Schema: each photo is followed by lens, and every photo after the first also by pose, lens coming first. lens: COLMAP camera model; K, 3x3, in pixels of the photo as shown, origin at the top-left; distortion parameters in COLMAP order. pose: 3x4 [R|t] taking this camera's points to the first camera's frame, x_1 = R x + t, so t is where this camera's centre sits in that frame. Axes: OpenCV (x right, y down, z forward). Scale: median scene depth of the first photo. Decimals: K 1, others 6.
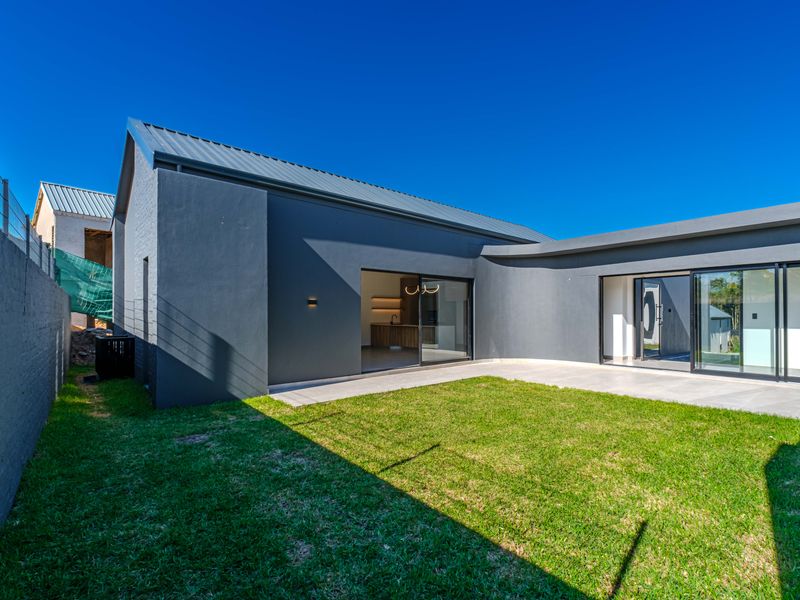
lens RADIAL K [[377.4, 0, 400.4], [0, 377.4, 316.6], [0, 0, 1]] dist [0.002288, 0.000471]
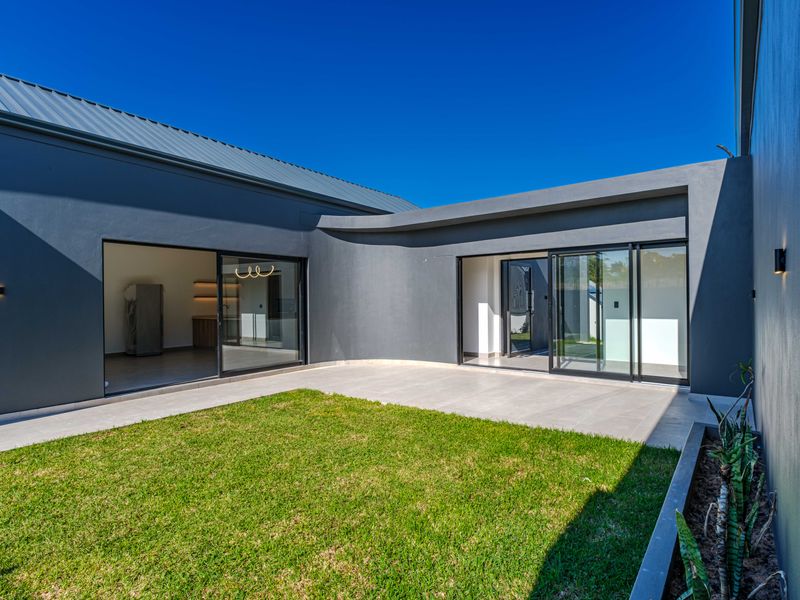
lens RADIAL K [[424.5, 0, 400.0], [0, 424.5, 300.0], [0, 0, 1]] dist [-0.002869, -0.000054]
pose [[0.976209, -0.007505, 0.216701, 0.208764], [0.009025, 0.999941, -0.006024, -0.008746], [-0.216643, 0.007836, 0.976219, 0.131302]]
